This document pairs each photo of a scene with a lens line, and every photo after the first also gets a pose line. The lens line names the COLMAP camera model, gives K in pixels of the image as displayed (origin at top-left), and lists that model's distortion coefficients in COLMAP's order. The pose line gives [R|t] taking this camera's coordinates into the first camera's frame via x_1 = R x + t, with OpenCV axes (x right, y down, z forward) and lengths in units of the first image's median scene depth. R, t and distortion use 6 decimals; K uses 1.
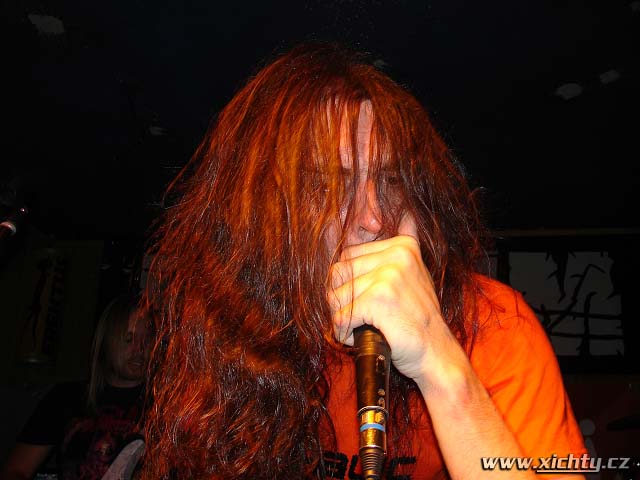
lens RADIAL K [[638.1, 0, 317.5], [0, 638.1, 249.5], [0, 0, 1]] dist [-0.211642, 0.249899]
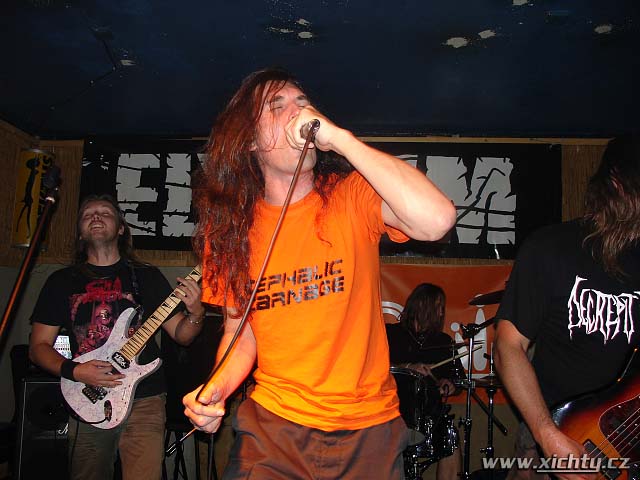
lens RADIAL K [[638.1, 0, 317.5], [0, 638.1, 249.5], [0, 0, 1]] dist [-0.211642, 0.249899]
pose [[0.999124, 0.004513, 0.041614, 0.050944], [-0.013057, 0.978165, 0.207419, -0.070191], [-0.039769, -0.207781, 0.977367, -0.207341]]
